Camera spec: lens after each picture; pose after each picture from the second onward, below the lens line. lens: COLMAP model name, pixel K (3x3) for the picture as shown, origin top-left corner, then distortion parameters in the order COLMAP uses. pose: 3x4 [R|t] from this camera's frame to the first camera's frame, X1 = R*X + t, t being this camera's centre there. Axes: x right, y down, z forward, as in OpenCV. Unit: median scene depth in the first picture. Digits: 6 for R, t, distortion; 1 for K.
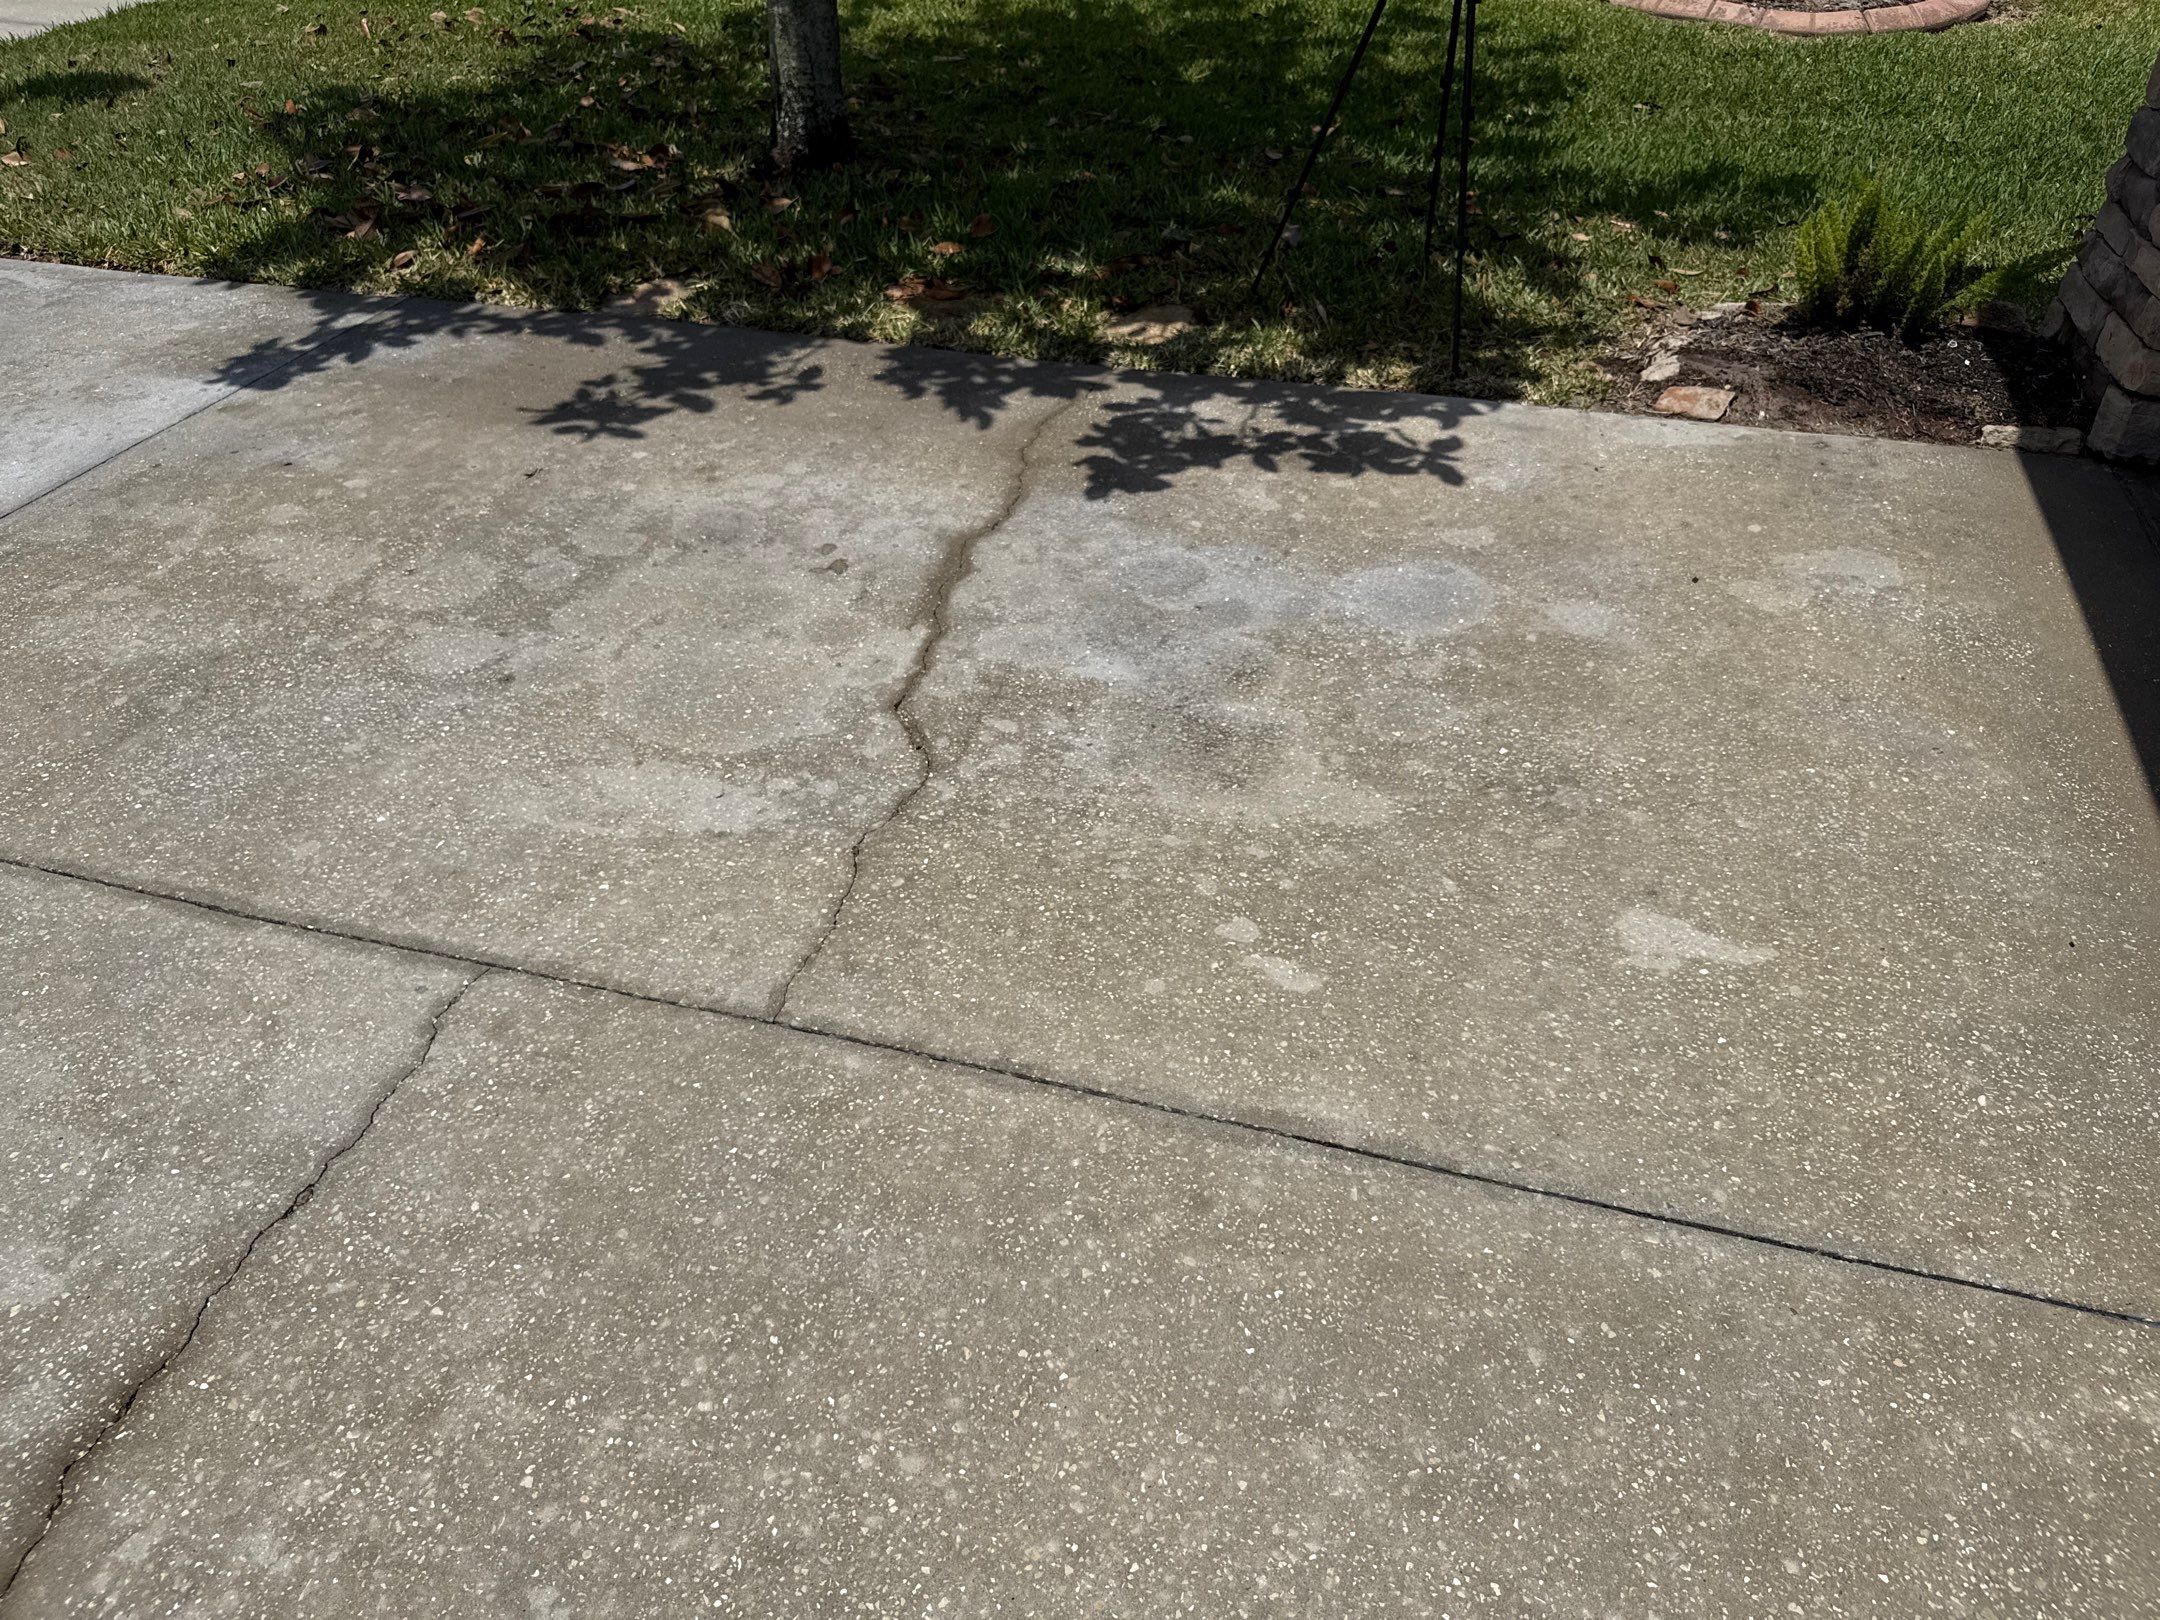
lens RADIAL K [[1529.9, 0, 1093.6], [0, 1529.9, 806.5], [0, 0, 1]] dist [0.029685, -0.045205]
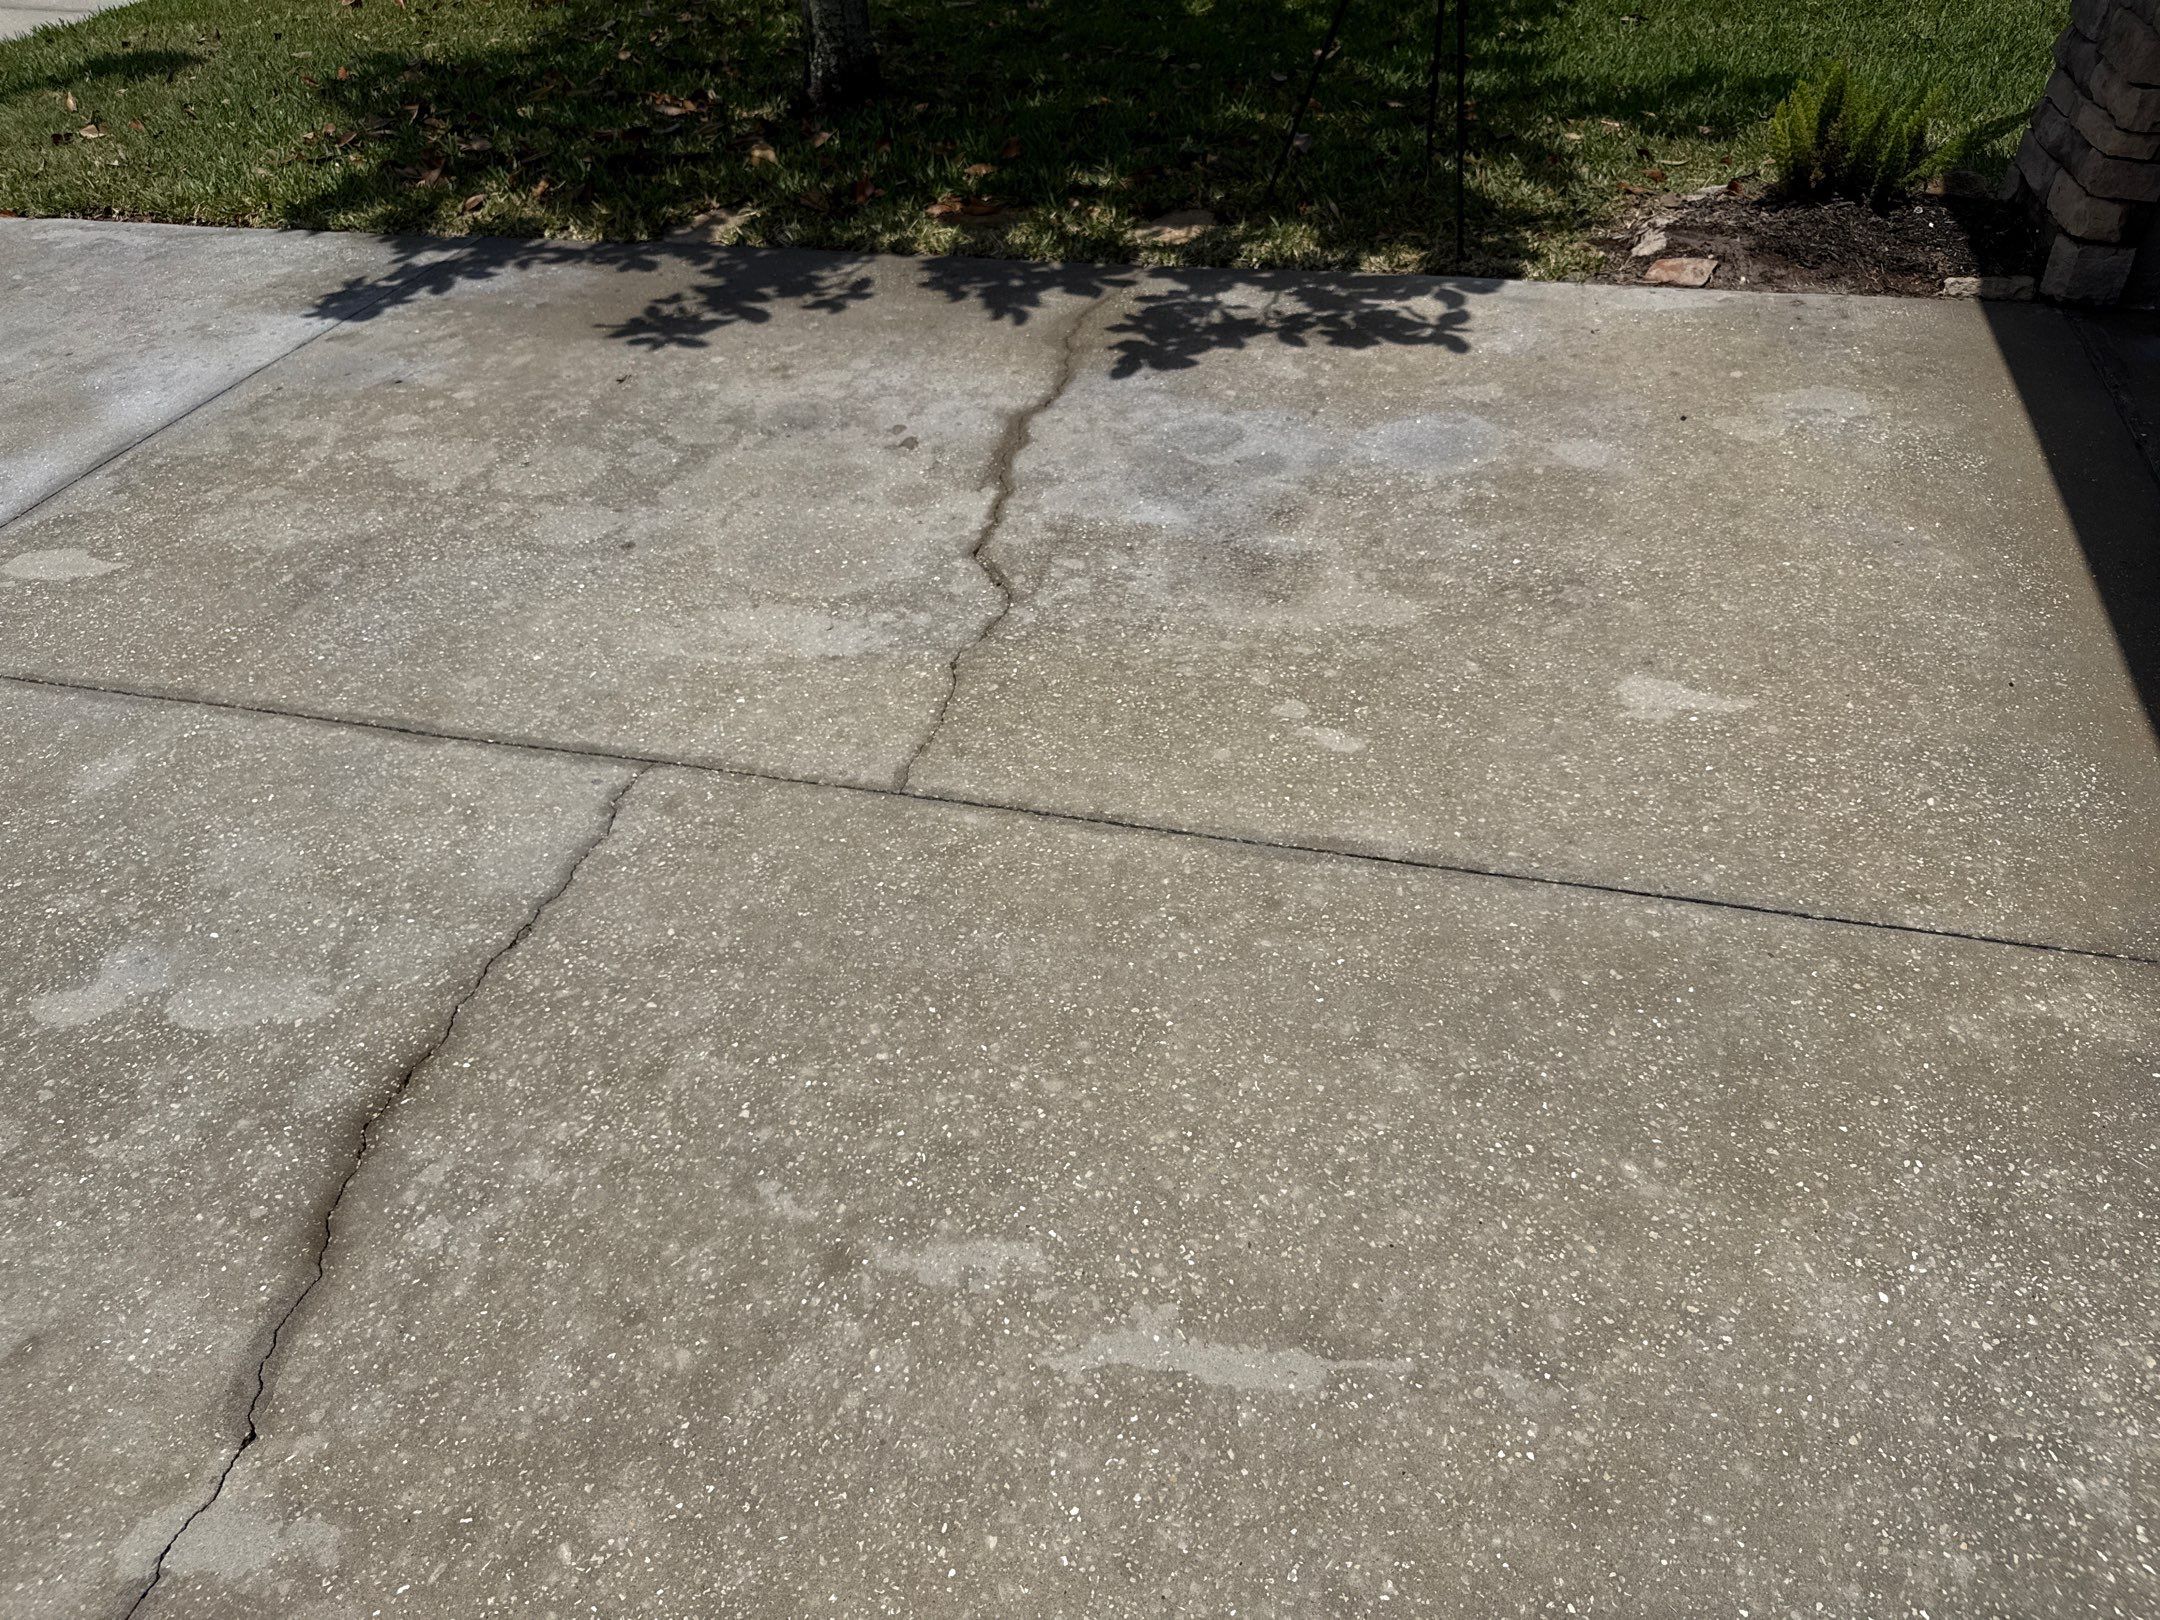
lens RADIAL K [[1529.9, 0, 1103.2], [0, 1529.9, 813.7], [0, 0, 1]] dist [0.029685, -0.045205]
pose [[0.999130, -0.041276, -0.006030, -0.041011], [0.041403, 0.998886, 0.022619, 0.120070], [0.005090, -0.022849, 0.999726, -0.150047]]
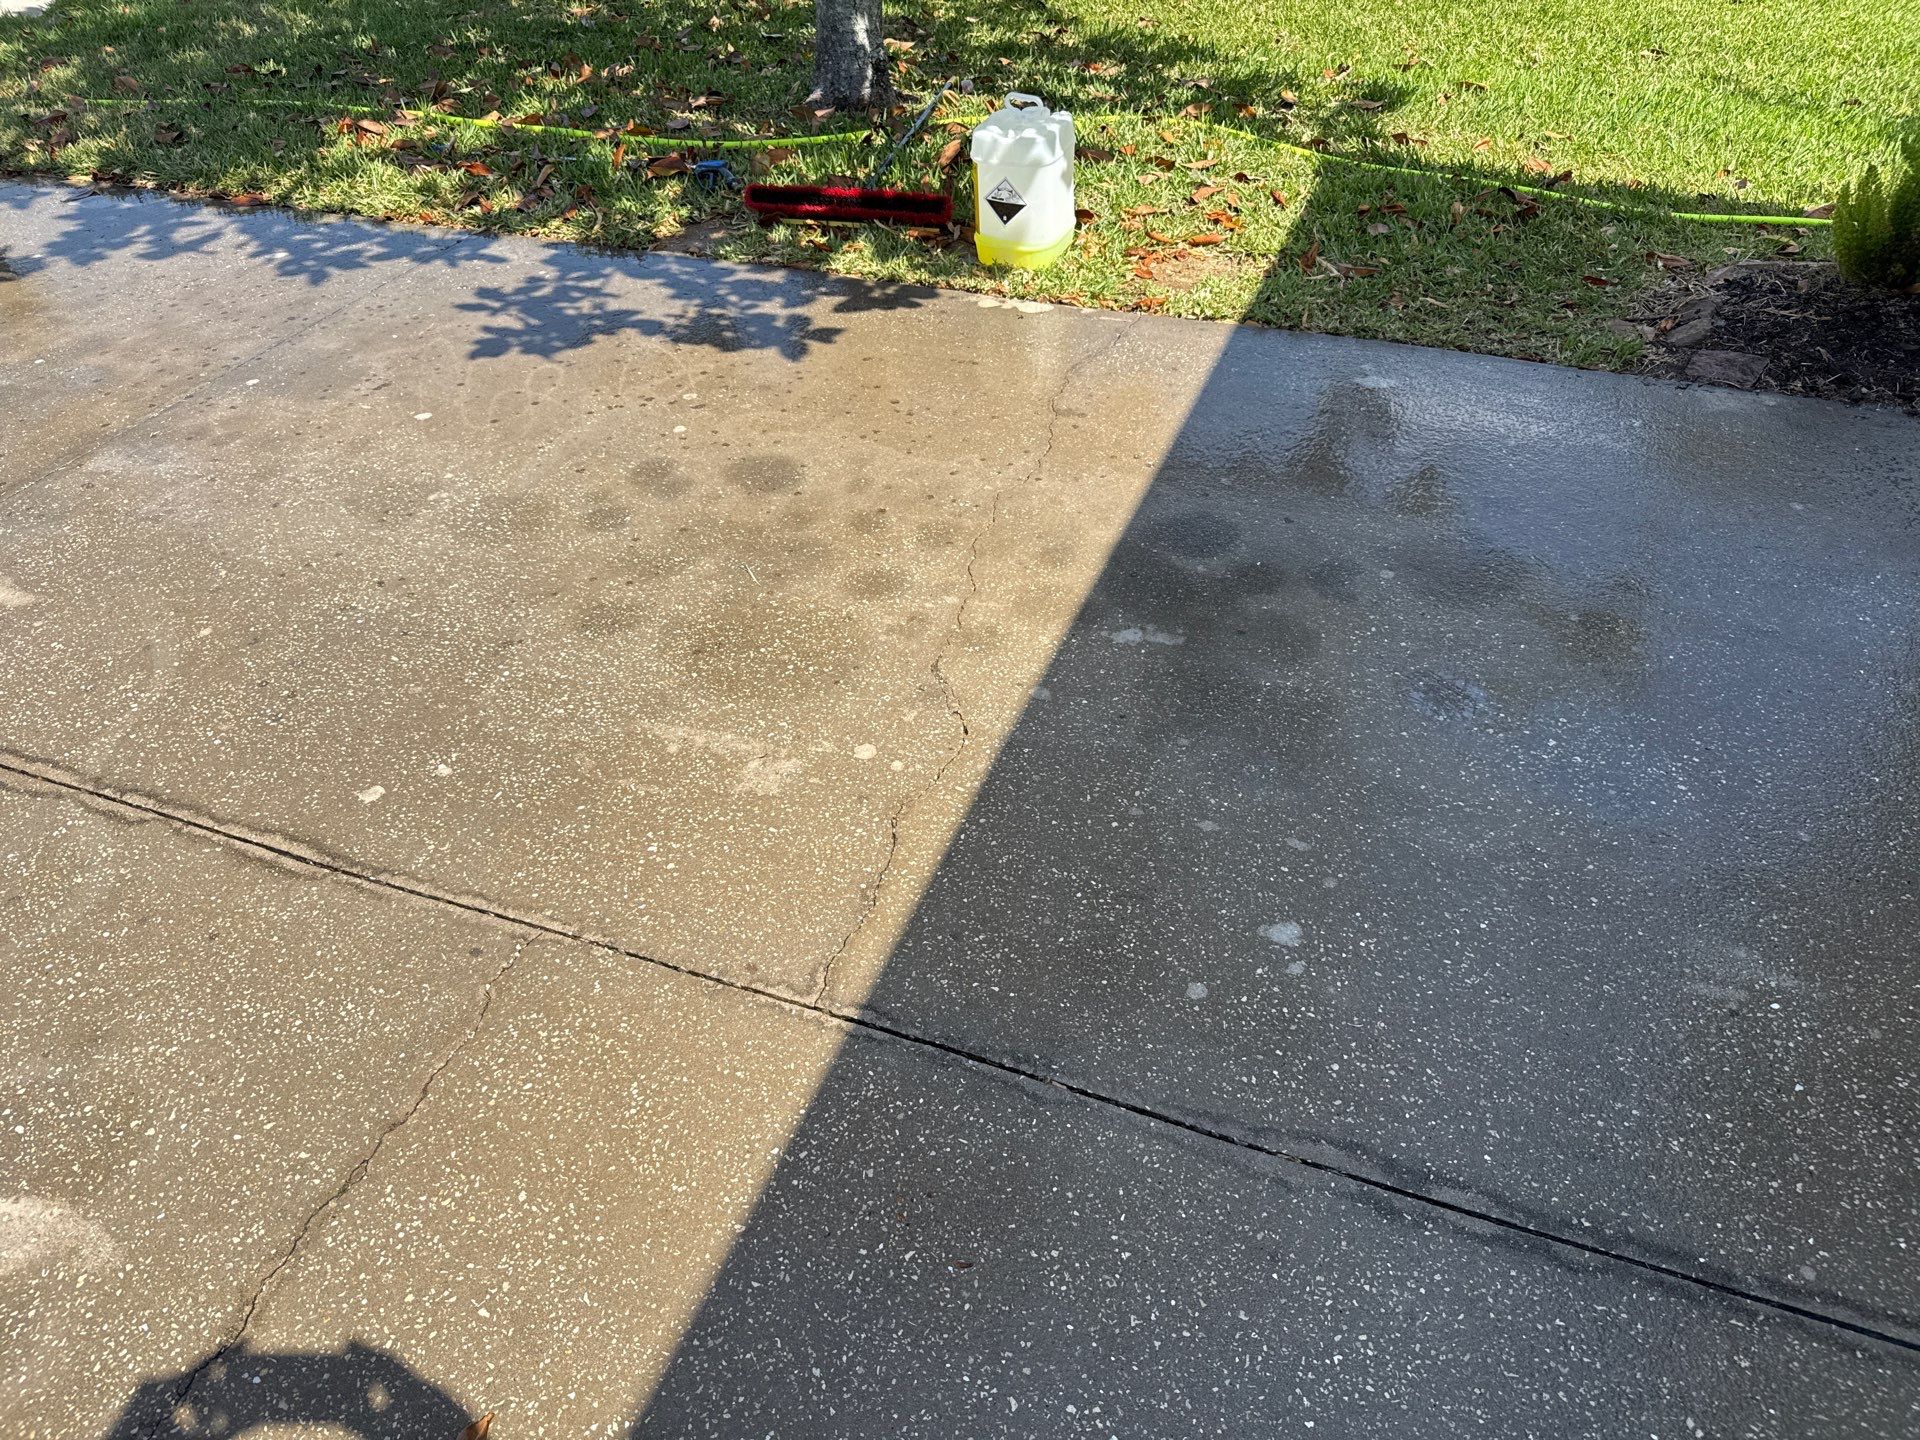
lens RADIAL K [[1359.9, 0, 965.9], [0, 1359.9, 716.5], [0, 0, 1]] dist [0.029685, -0.045205]
pose [[0.996851, 0.040762, -0.068018, -0.050225], [-0.038173, 0.998512, 0.038939, -0.077560], [0.069504, -0.036220, 0.996924, 0.108316]]
